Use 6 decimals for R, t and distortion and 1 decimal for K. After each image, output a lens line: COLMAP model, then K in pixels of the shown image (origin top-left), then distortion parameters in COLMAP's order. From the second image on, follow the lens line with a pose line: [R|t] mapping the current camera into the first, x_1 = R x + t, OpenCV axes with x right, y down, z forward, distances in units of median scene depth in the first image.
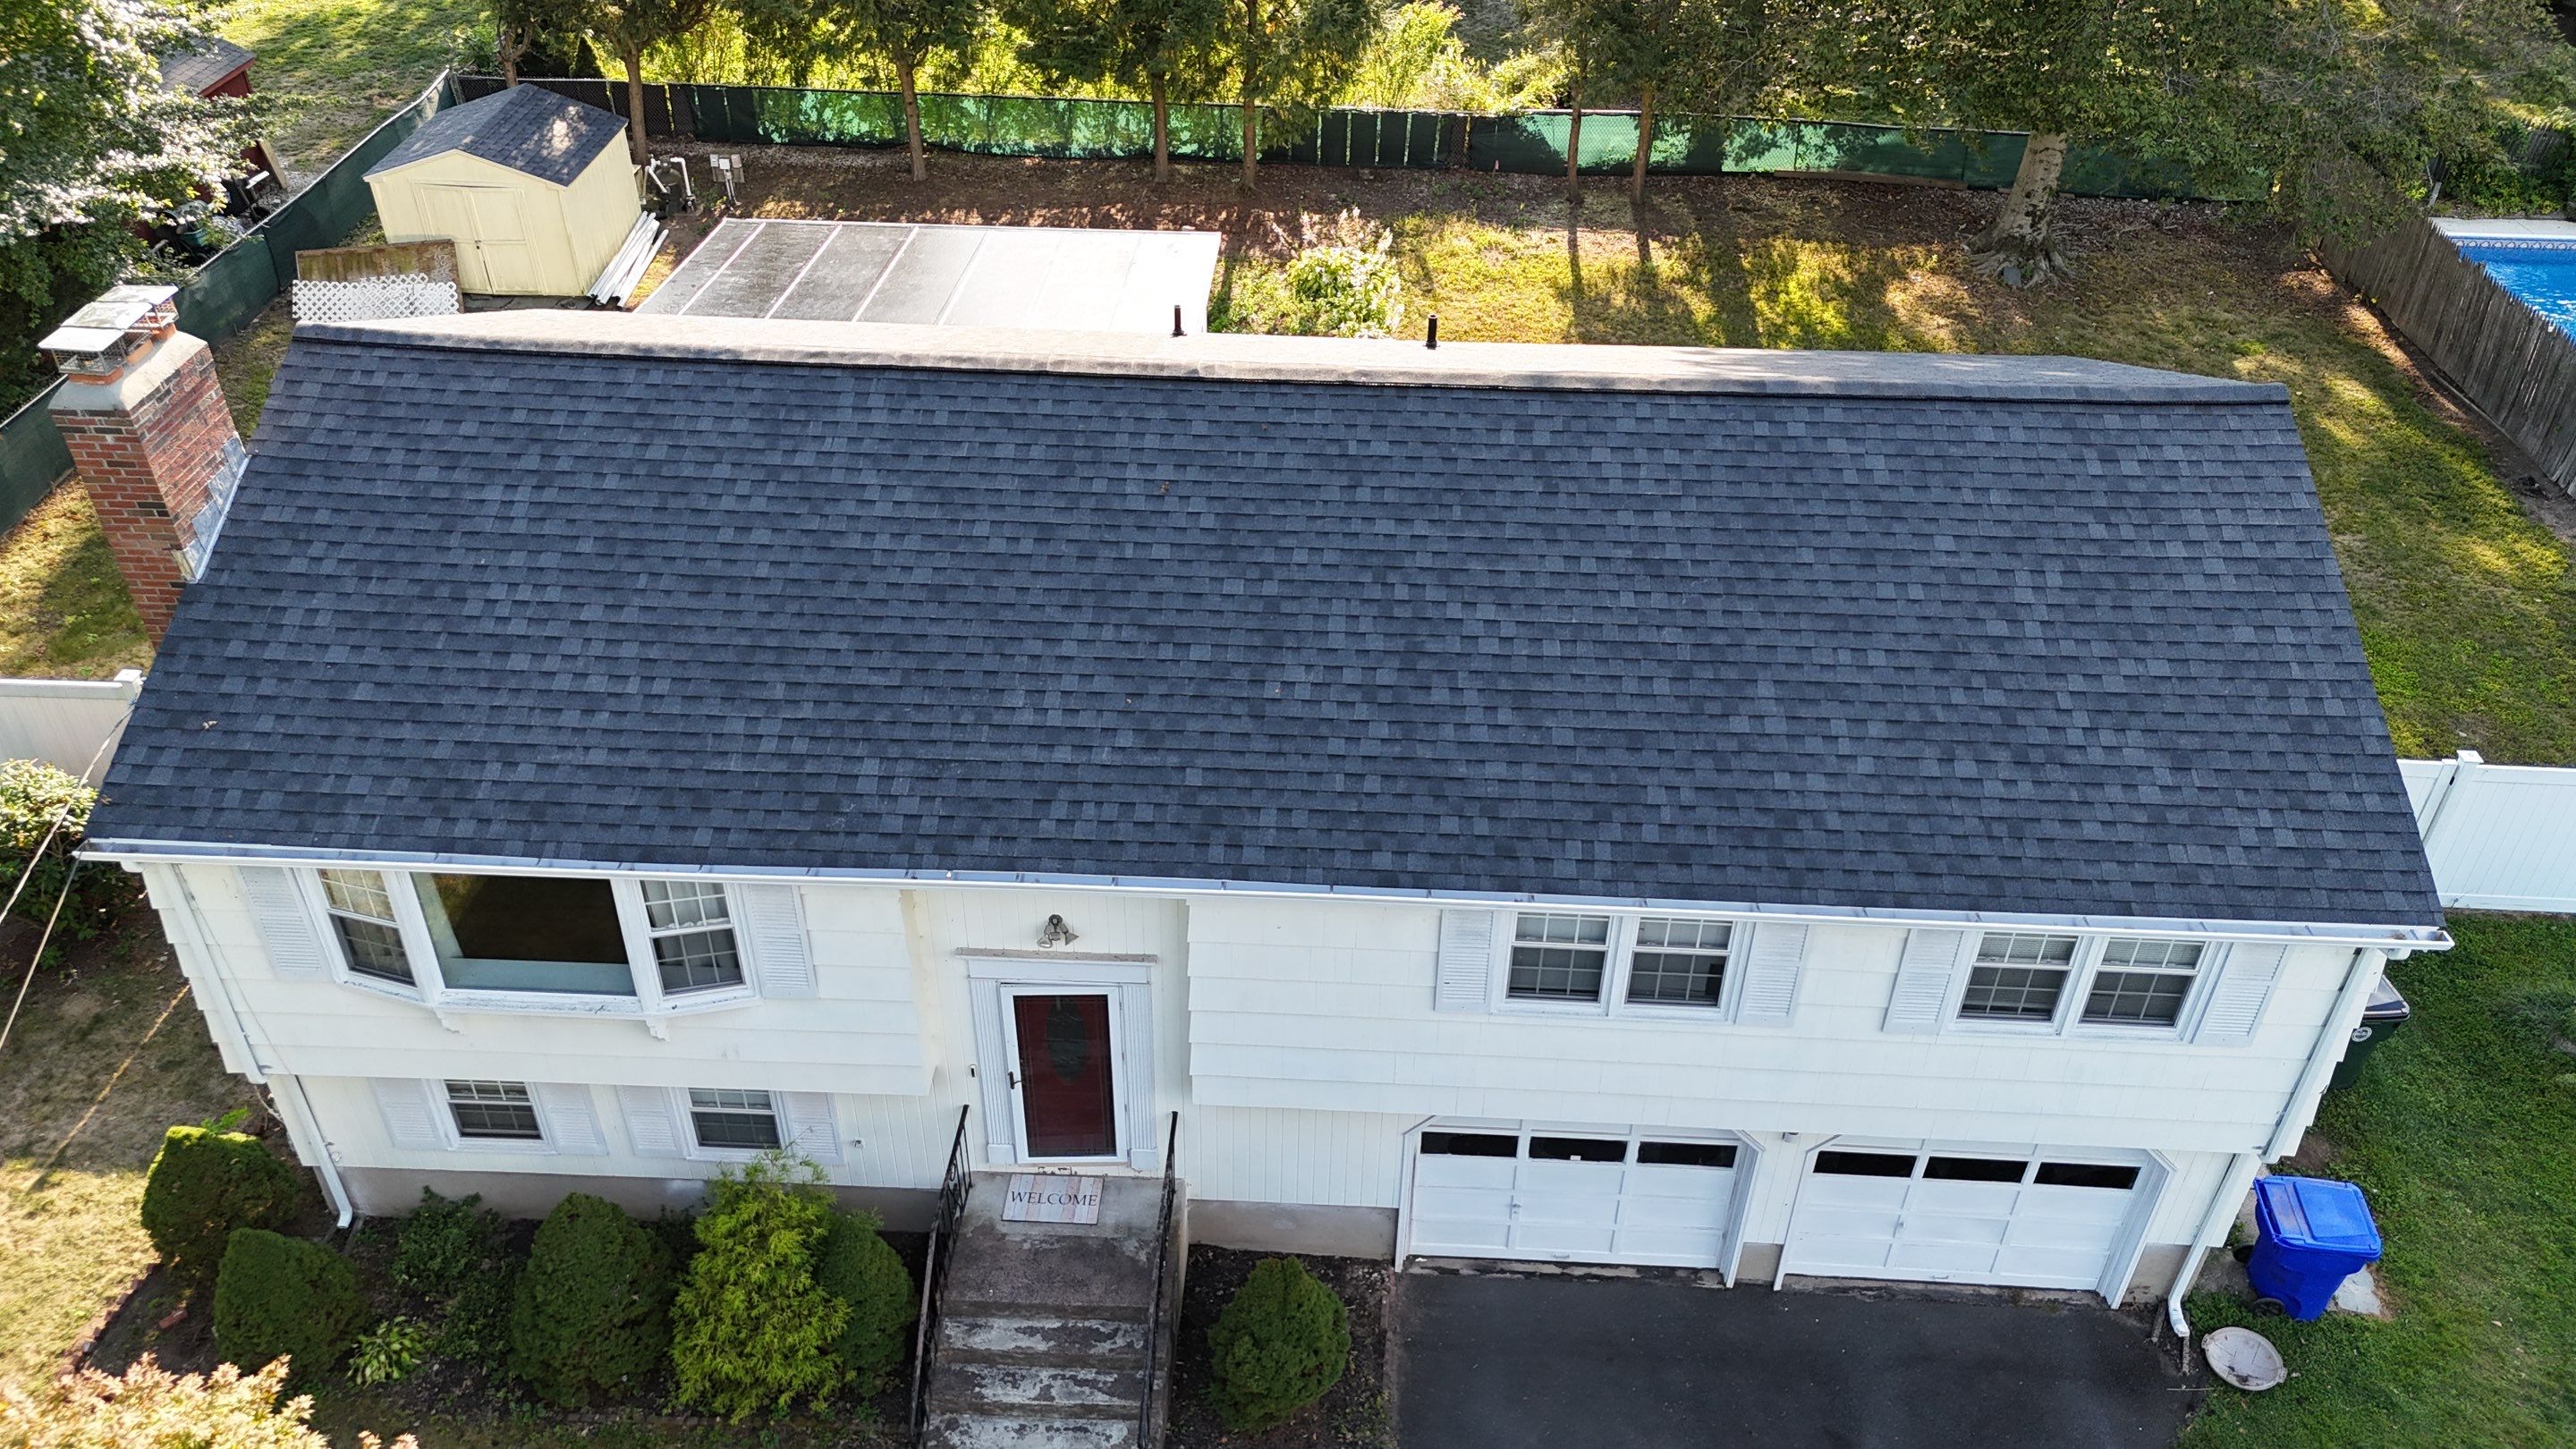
lens RADIAL K [[1890.8, 0, 1283.0], [0, 1890.8, 724.6], [0, 0, 1]] dist [0.050098, -0.027395]
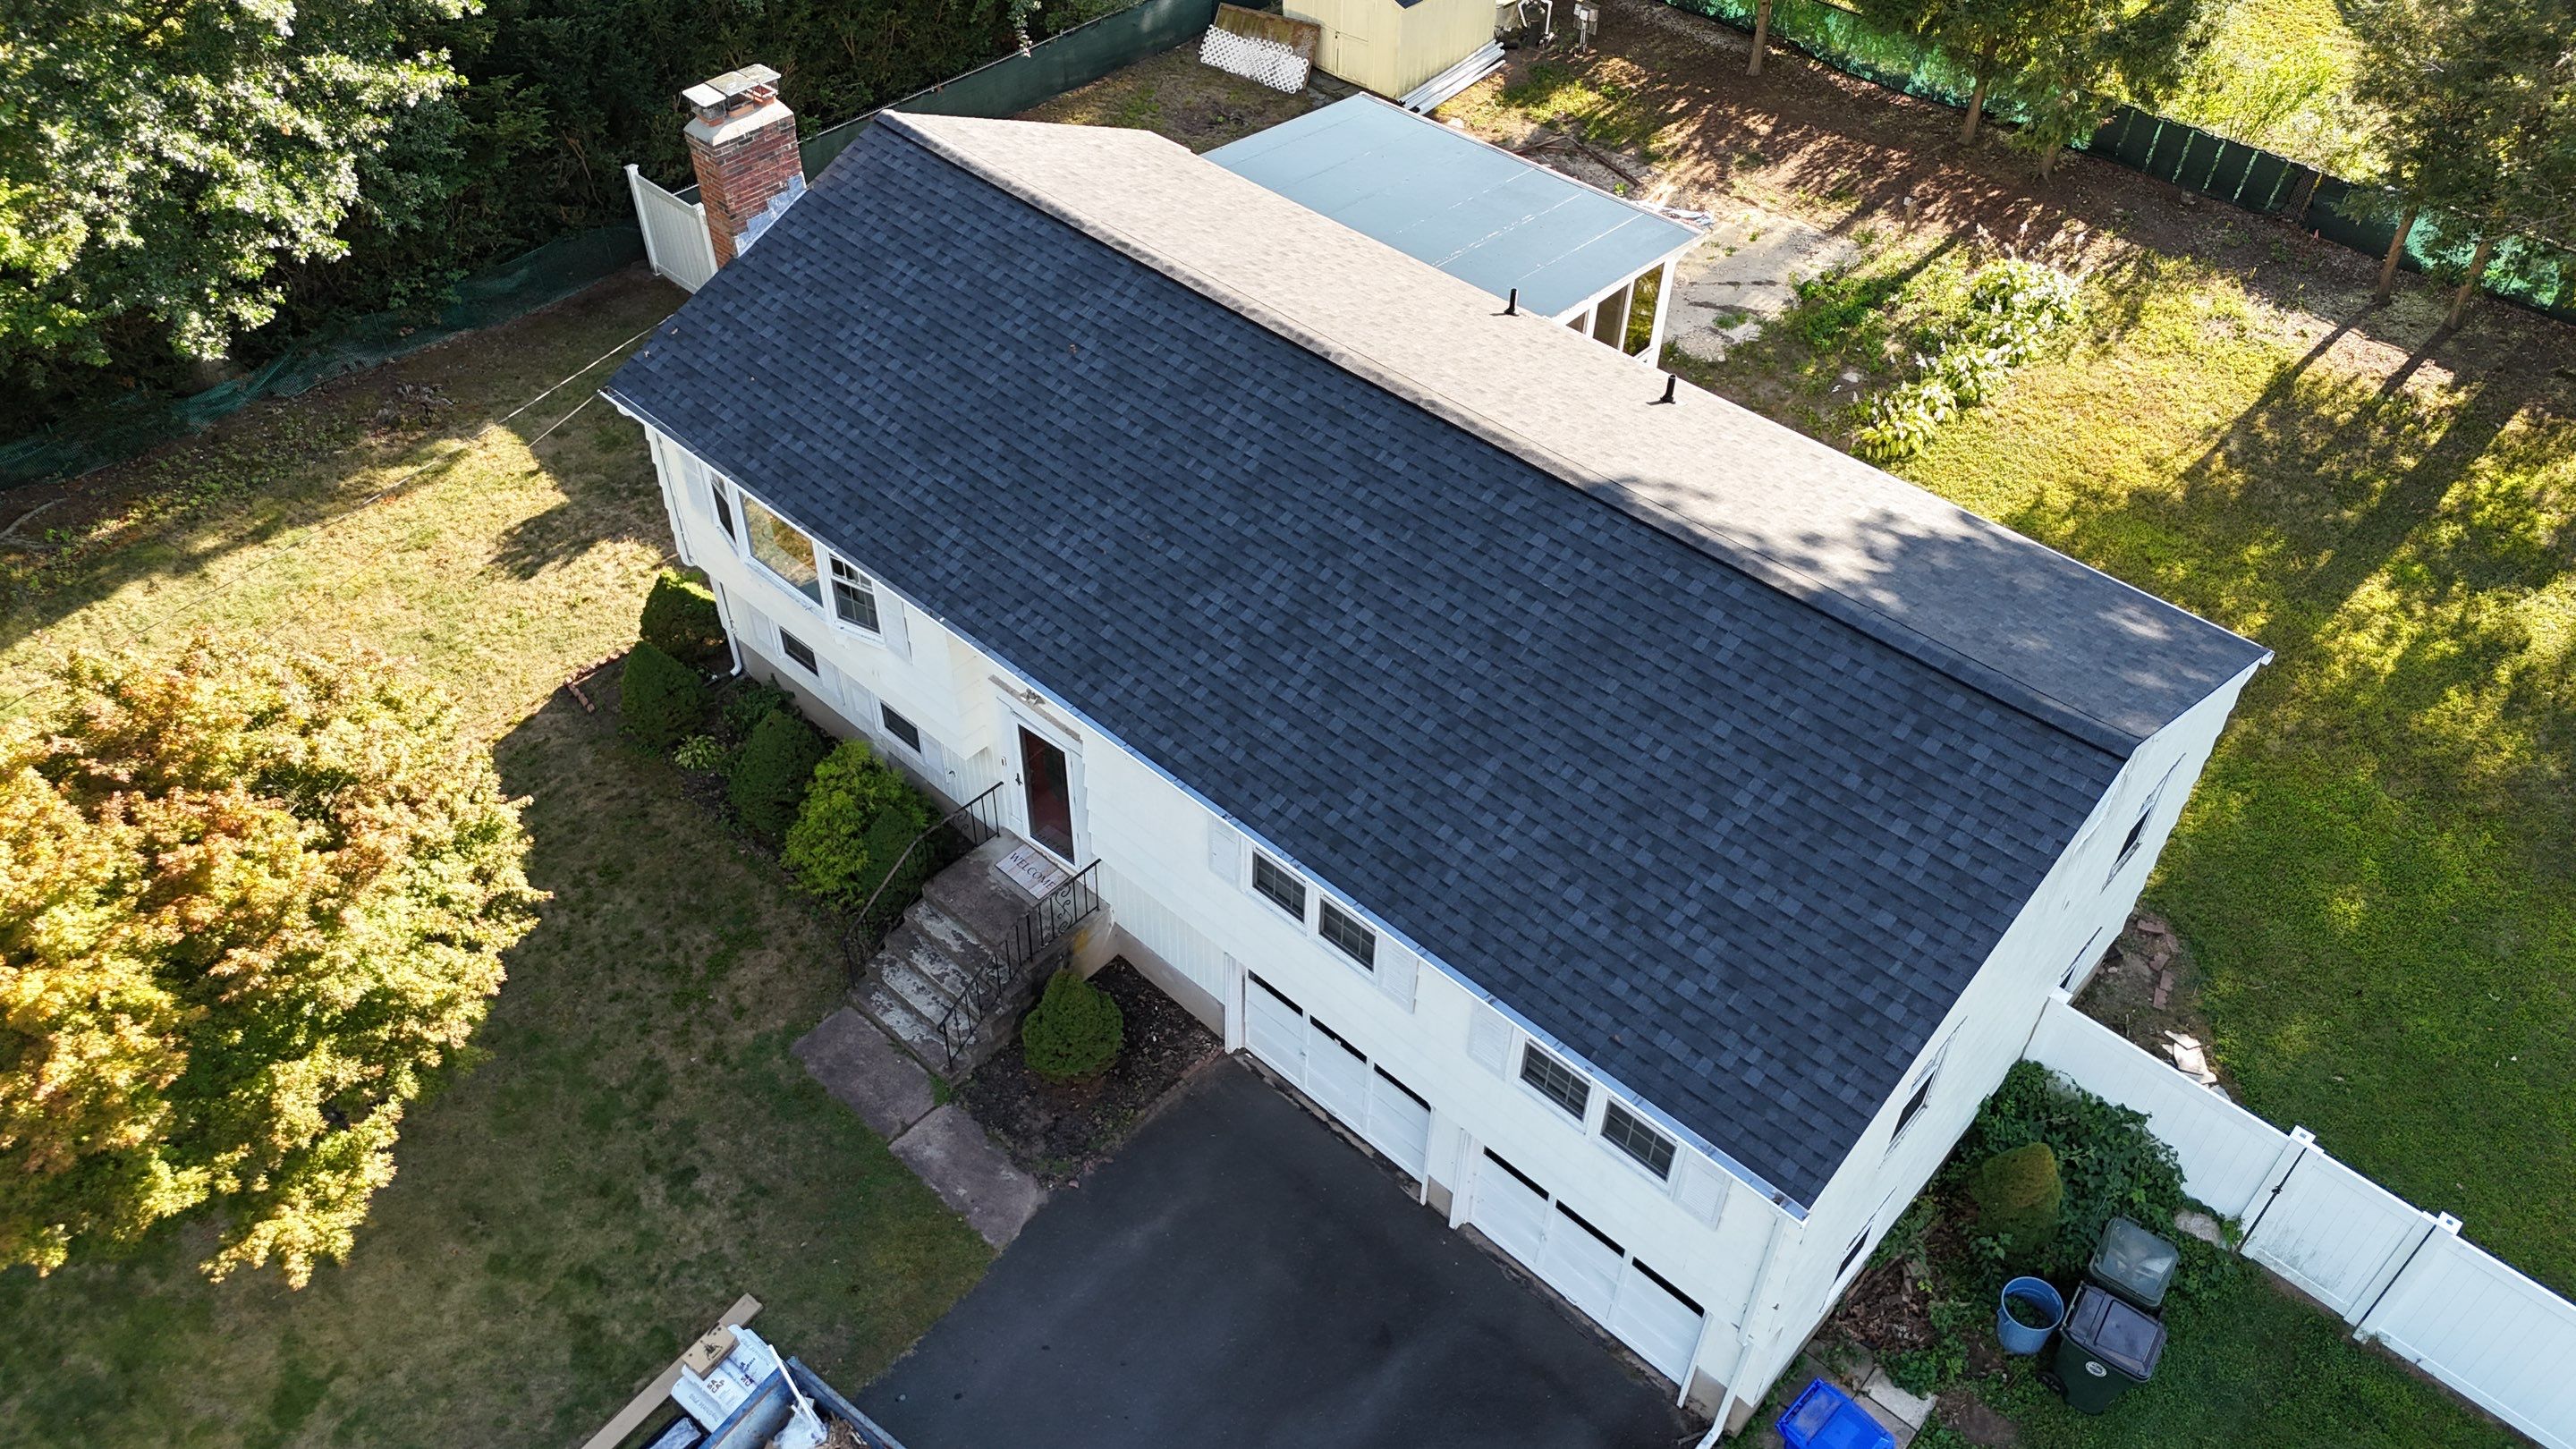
lens RADIAL K [[1890.8, 0, 1295.7], [0, 1890.8, 732.9], [0, 0, 1]] dist [0.050098, -0.027395]
pose [[0.767418, 0.446114, -0.460491, 0.671959], [-0.384213, 0.894971, 0.226731, -0.251520], [0.513274, 0.002929, 0.858220, -0.111690]]
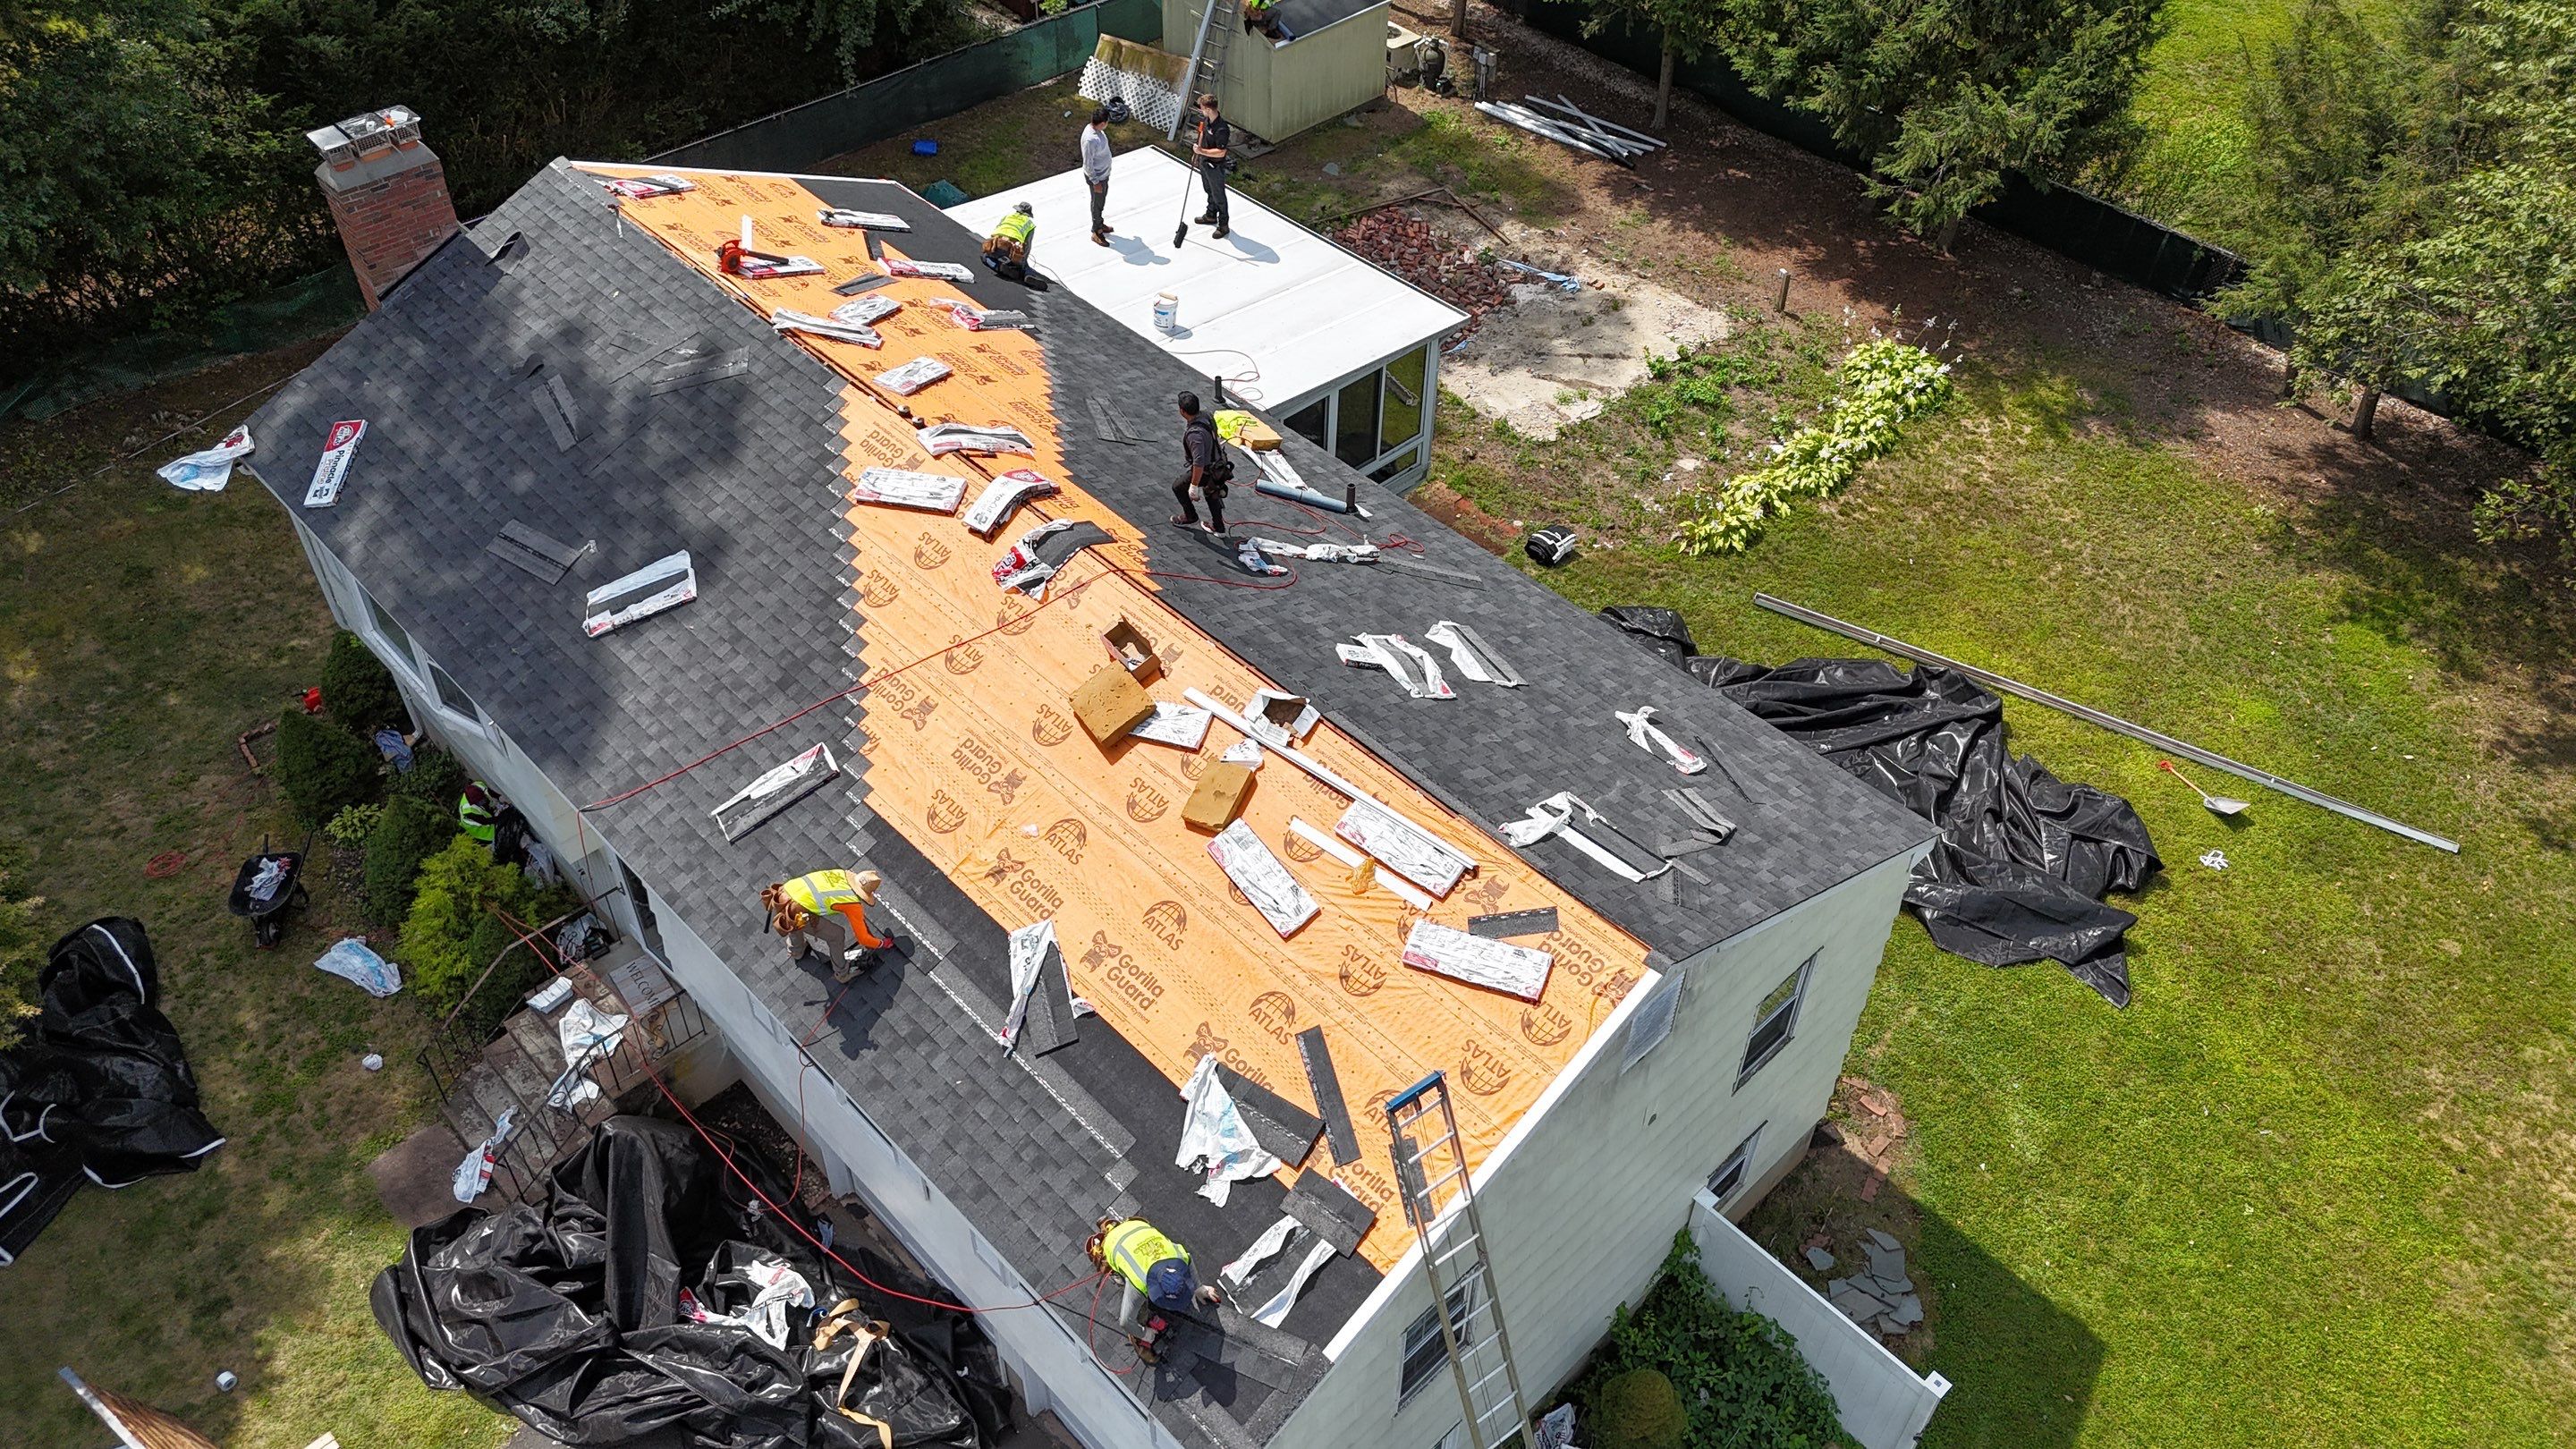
lens RADIAL K [[1890.8, 0, 1307.1], [0, 1890.8, 724.7], [0, 0, 1]] dist [0.050098, -0.027395]
pose [[0.724646, 0.478663, -0.495752, 0.819954], [-0.415825, 0.877389, 0.239330, -0.434383], [0.549525, 0.032717, 0.834836, 0.163850]]
